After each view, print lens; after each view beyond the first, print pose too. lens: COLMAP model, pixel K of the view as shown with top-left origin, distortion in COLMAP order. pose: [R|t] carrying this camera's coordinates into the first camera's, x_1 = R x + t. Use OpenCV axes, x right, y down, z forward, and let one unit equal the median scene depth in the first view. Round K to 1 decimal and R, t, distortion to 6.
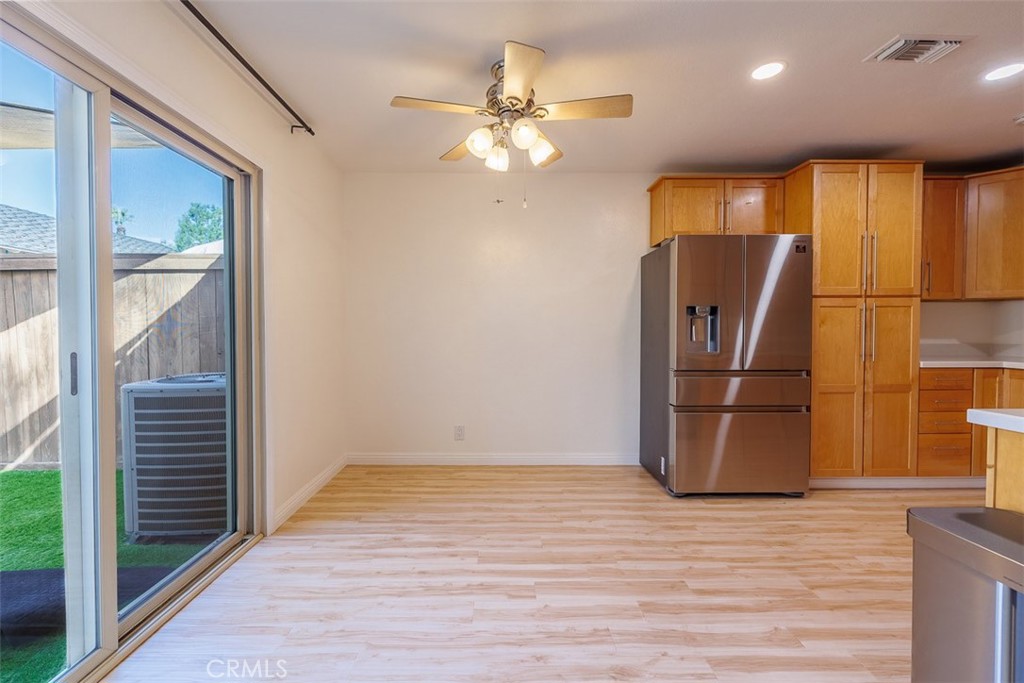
lens RADIAL K [[432.6, 0, 501.5], [0, 432.6, 339.6], [0, 0, 1]] dist [-0.000901, -0.000091]
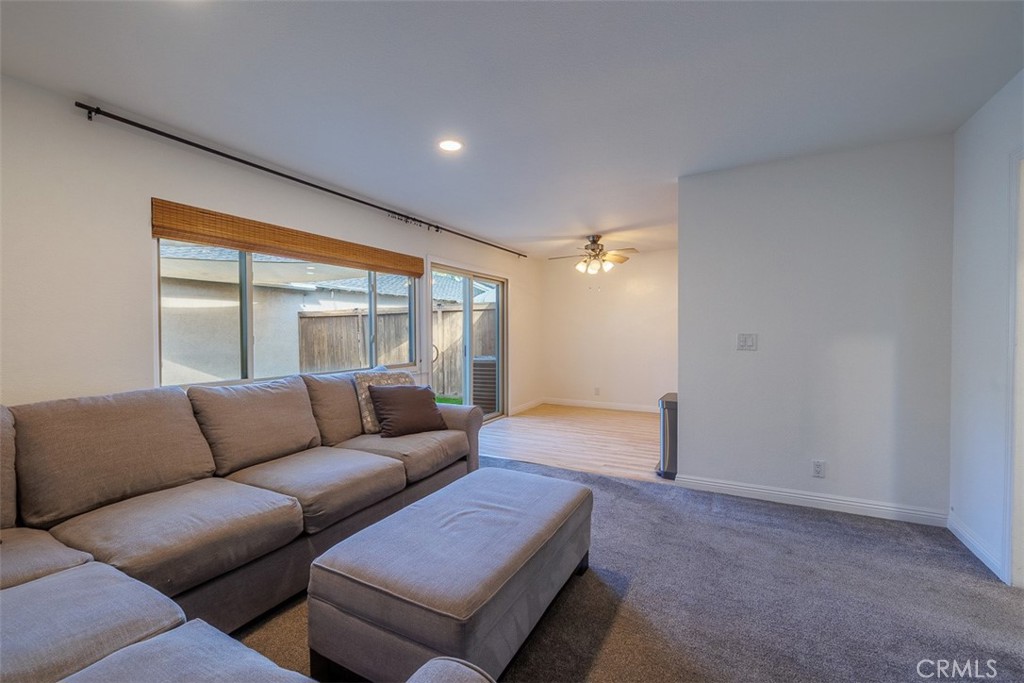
lens RADIAL K [[428.9, 0, 507.3], [0, 428.9, 342.8], [0, 0, 1]] dist [-0.001302, -0.000489]
pose [[0.875360, 0.007162, -0.483418, 0.677481], [-0.005415, 0.999973, 0.005009, -0.009091], [0.483441, -0.001767, 0.875375, -1.232931]]
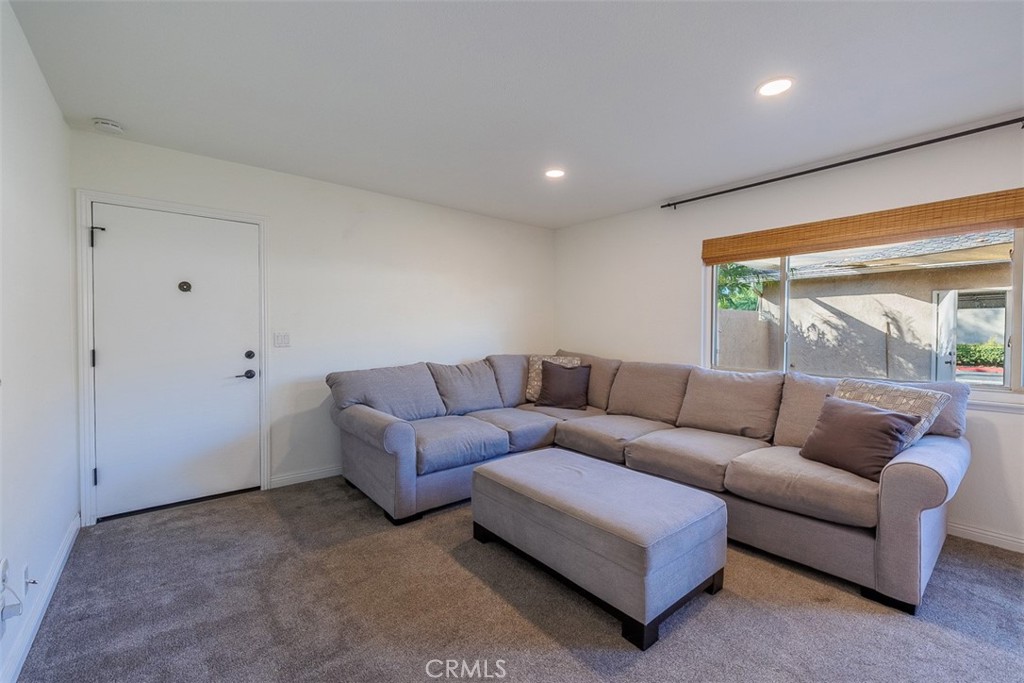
lens RADIAL K [[428.9, 0, 507.3], [0, 428.9, 342.8], [0, 0, 1]] dist [-0.001302, -0.000489]
pose [[-0.784594, 0.018415, -0.619737, 0.954598], [-0.014480, 0.998742, 0.048009, -0.037790], [0.619841, 0.046641, -0.783340, -0.019304]]
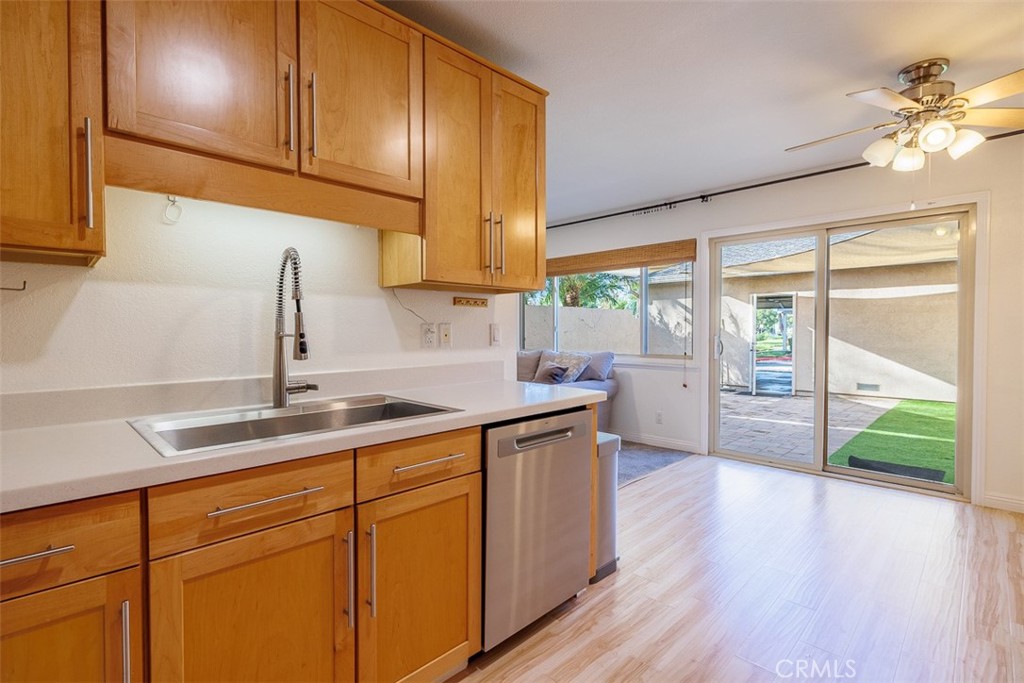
lens RADIAL K [[482.5, 0, 509.5], [0, 482.5, 339.8], [0, 0, 1]] dist [-0.006690, 0.000132]
pose [[-0.713754, 0.018686, -0.700147, 1.243577], [-0.012753, 0.999132, 0.039666, -0.039437], [0.700281, 0.037240, -0.712896, 0.975868]]
